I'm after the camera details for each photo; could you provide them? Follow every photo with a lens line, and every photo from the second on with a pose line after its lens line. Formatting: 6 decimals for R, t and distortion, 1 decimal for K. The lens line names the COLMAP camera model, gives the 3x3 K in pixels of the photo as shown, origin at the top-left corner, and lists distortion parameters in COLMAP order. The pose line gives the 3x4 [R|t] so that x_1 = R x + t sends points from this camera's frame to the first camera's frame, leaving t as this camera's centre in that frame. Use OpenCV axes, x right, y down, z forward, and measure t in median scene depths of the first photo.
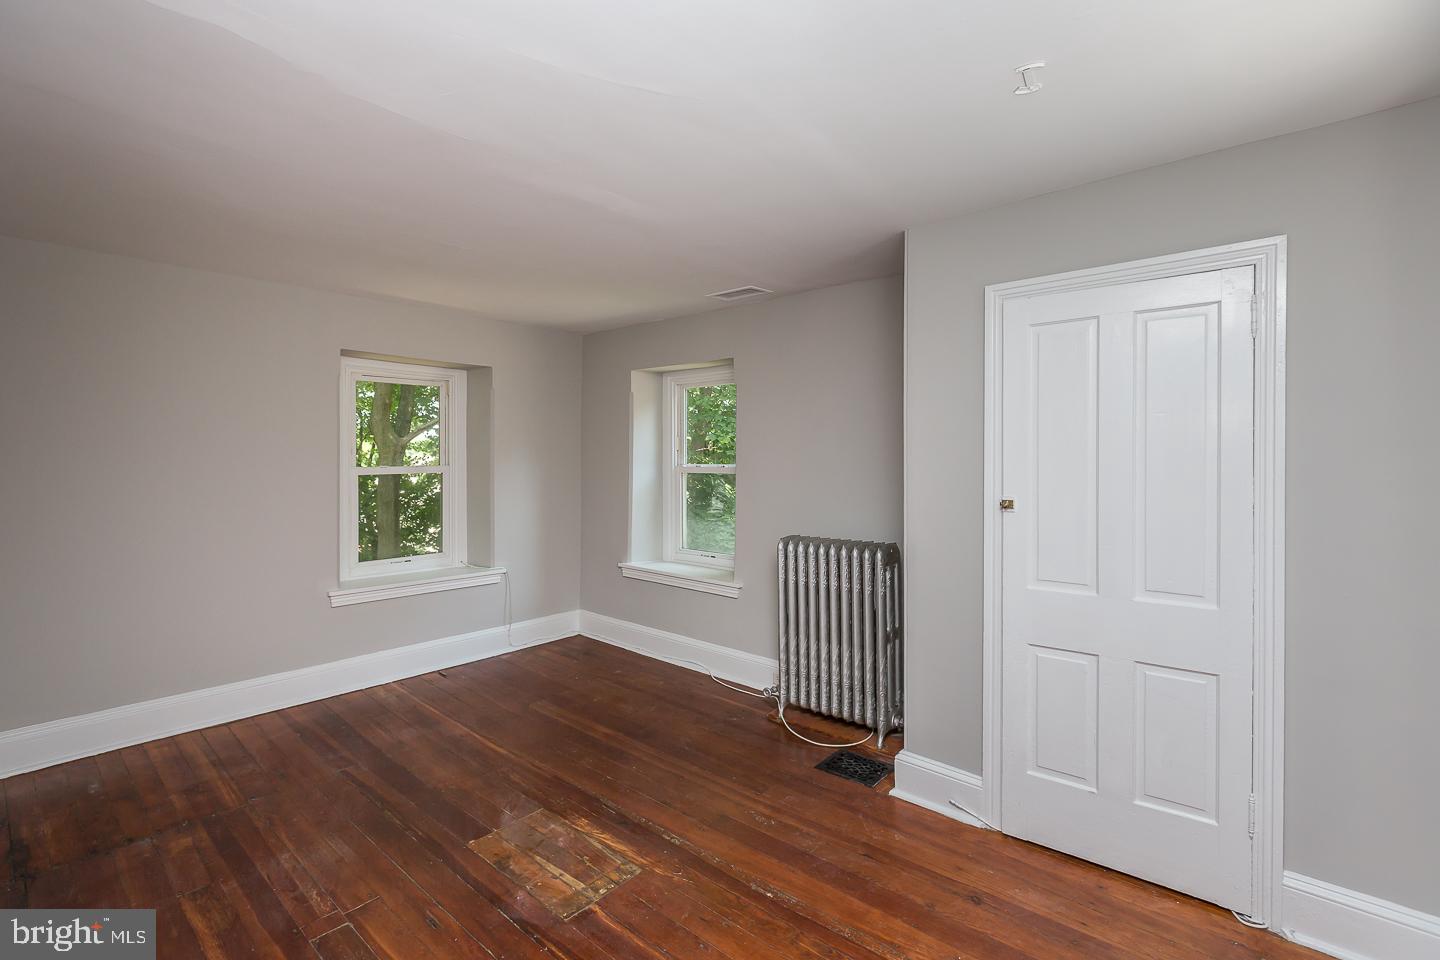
lens RADIAL K [[649.9, 0, 713.4], [0, 649.9, 465.7], [0, 0, 1]] dist [0.004046, -0.001371]
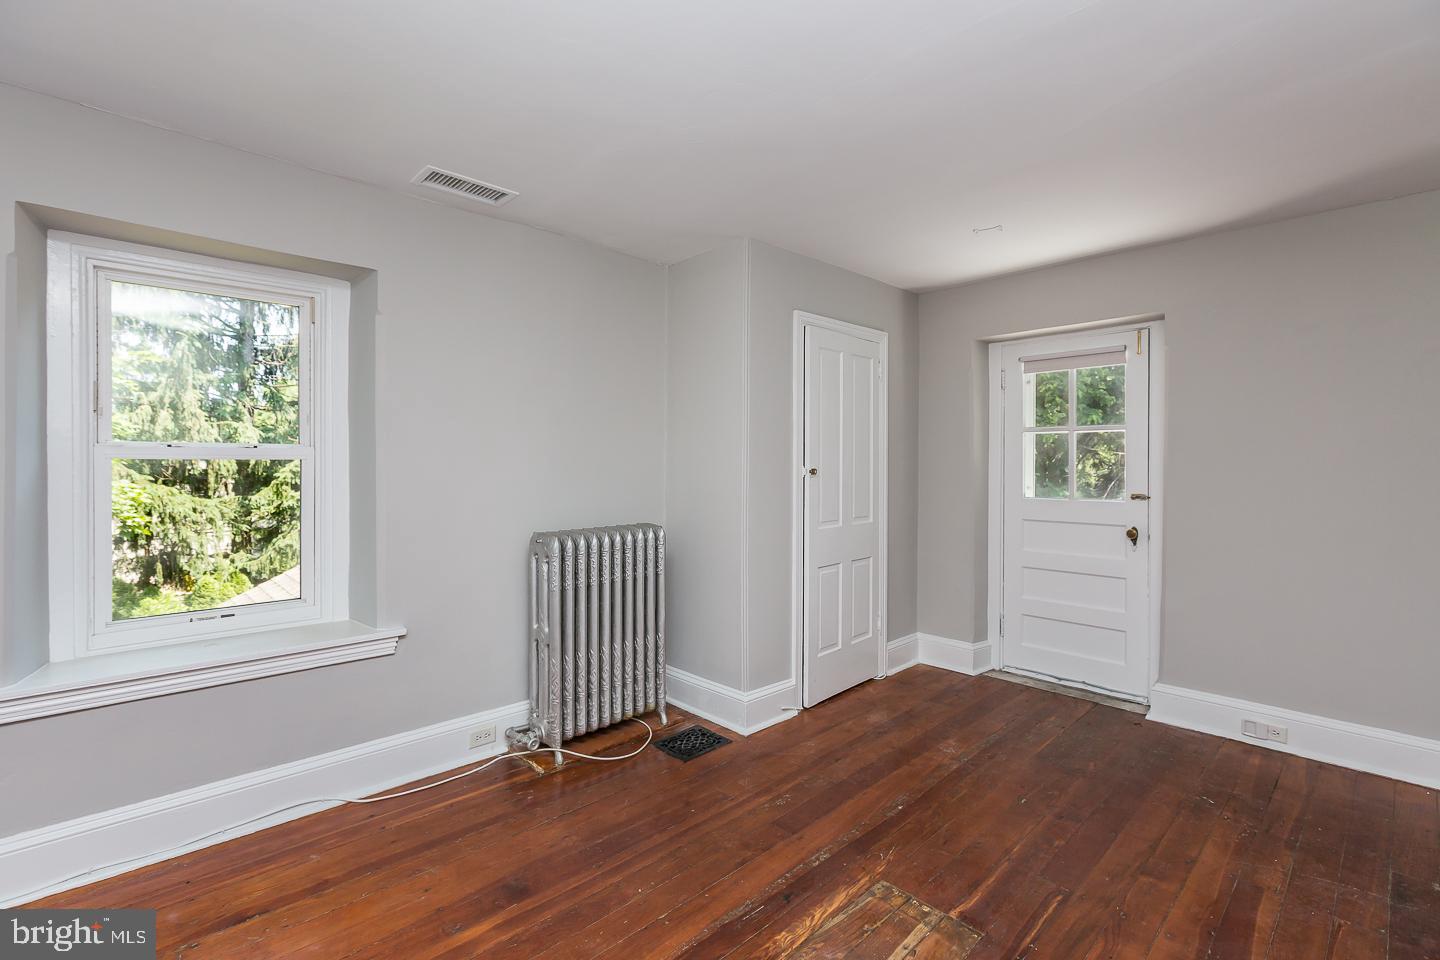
lens RADIAL K [[649.9, 0, 722.1], [0, 649.9, 470.3], [0, 0, 1]] dist [0.004046, -0.001371]
pose [[0.089398, -0.012292, 0.995920, -0.794508], [0.010478, 0.999880, 0.011401, 0.032274], [-0.995941, 0.009416, 0.089516, 0.883921]]
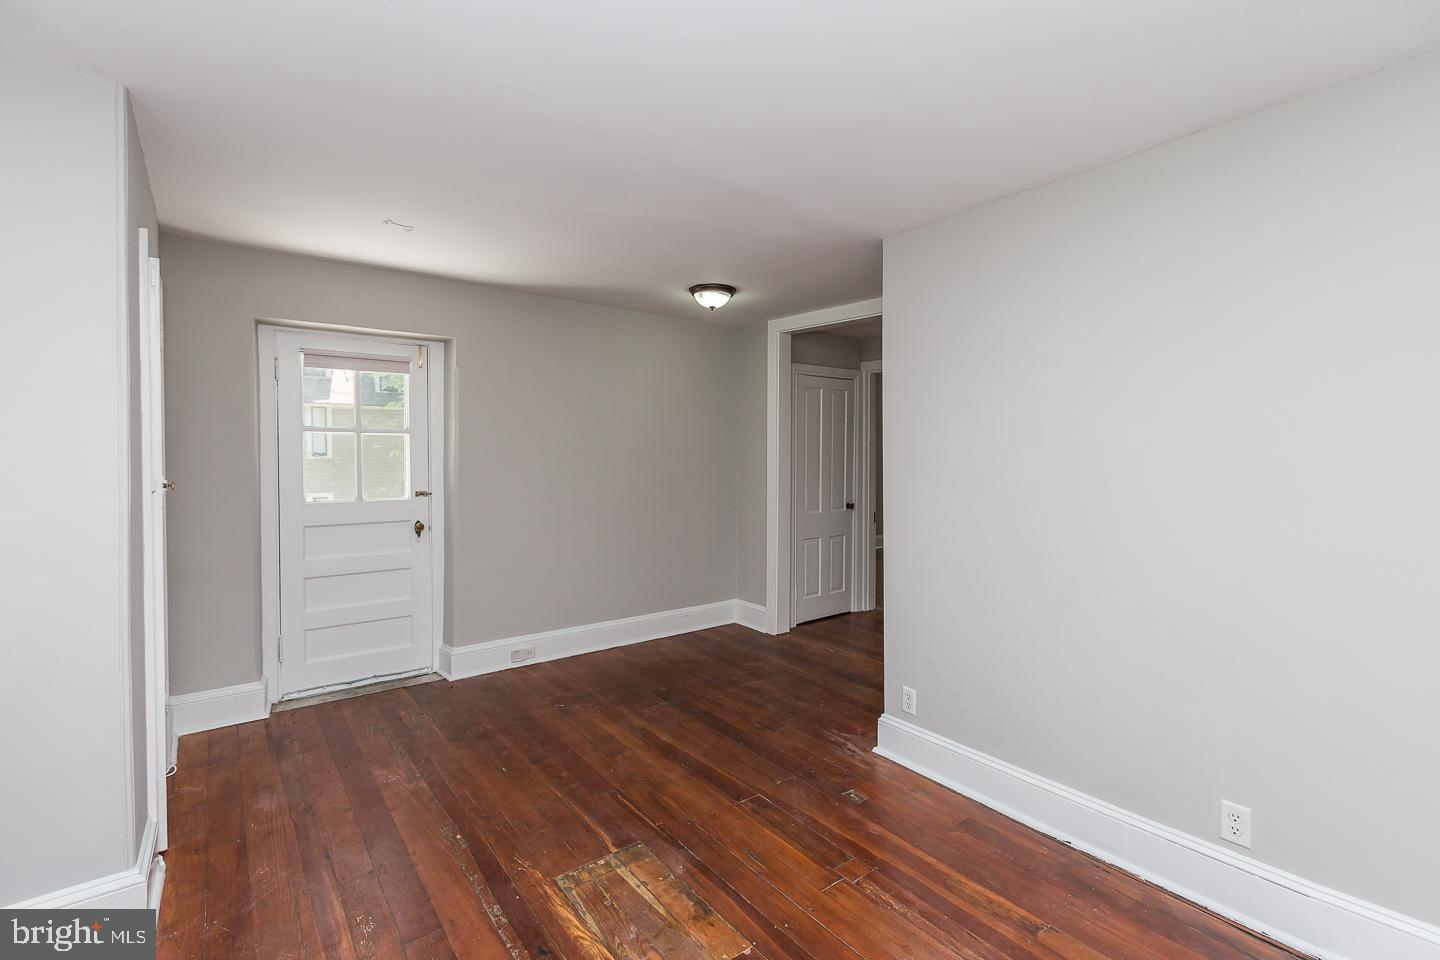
lens RADIAL K [[649.9, 0, 715.7], [0, 649.9, 474.1], [0, 0, 1]] dist [0.004046, -0.001371]
pose [[-0.980924, -0.008835, 0.194189, -0.399068], [-0.000433, 0.999064, 0.043266, 0.002171], [-0.194389, 0.042356, -0.980010, 1.437300]]
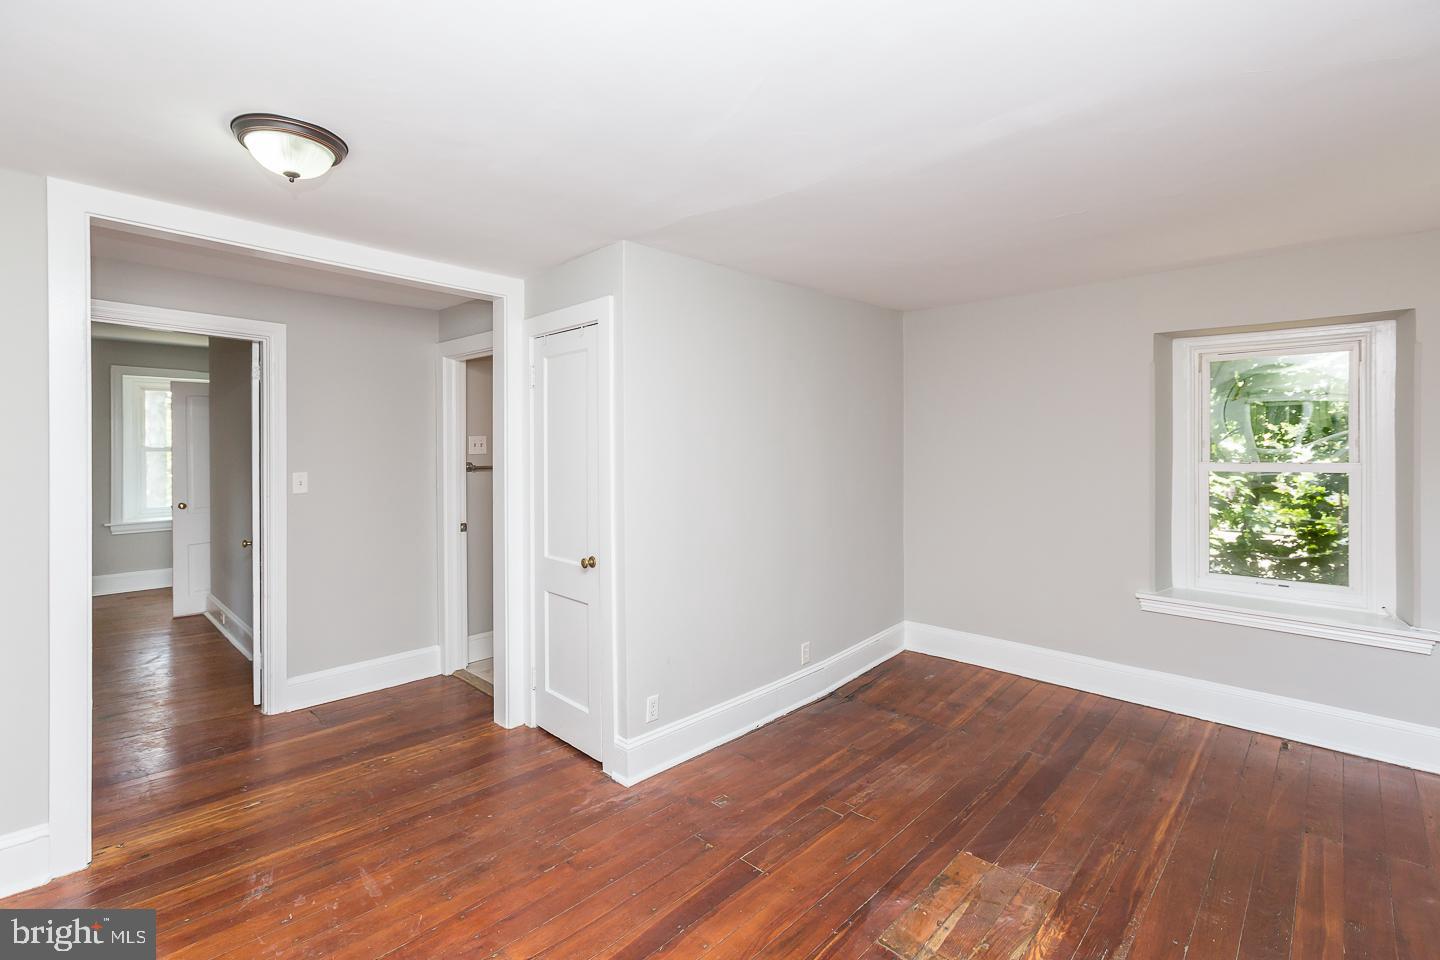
lens RADIAL K [[649.9, 0, 717.9], [0, 649.9, 442.5], [0, 0, 1]] dist [0.004046, -0.001371]
pose [[-0.040712, -0.008200, -0.999137, 0.515117], [-0.012589, 0.999891, -0.007693, -0.015442], [0.999092, 0.012264, -0.040811, 0.554742]]
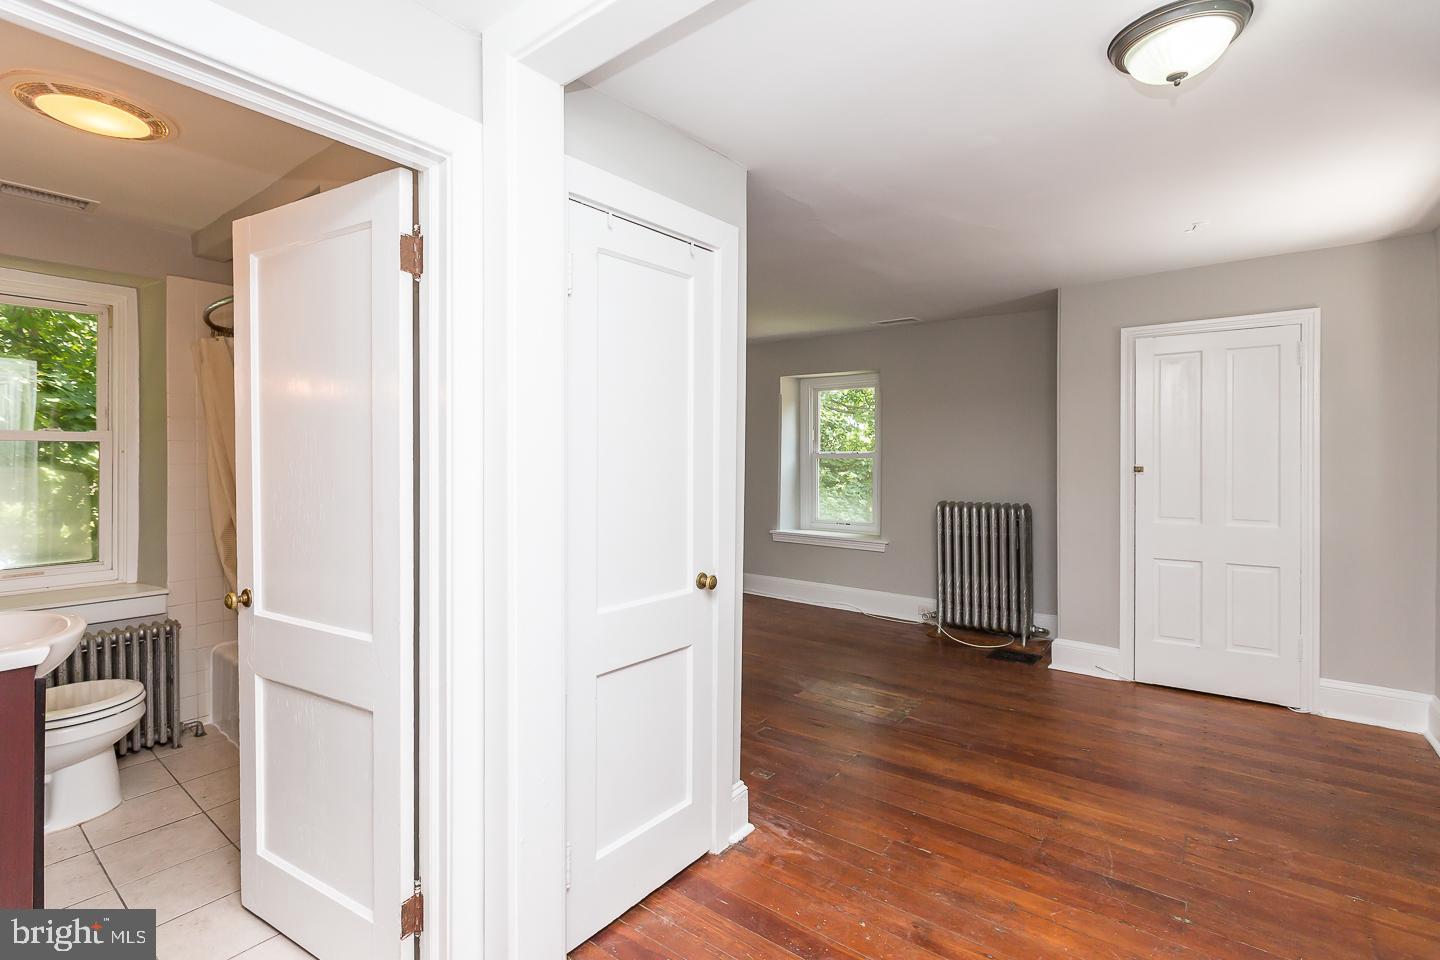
lens RADIAL K [[649.9, 0, 714.8], [0, 649.9, 462.1], [0, 0, 1]] dist [0.004046, -0.001371]
pose [[0.998297, -0.000889, 0.058326, -0.541854], [0.001249, 0.999980, -0.006140, 0.041406], [-0.058320, 0.006202, 0.998279, -0.413599]]
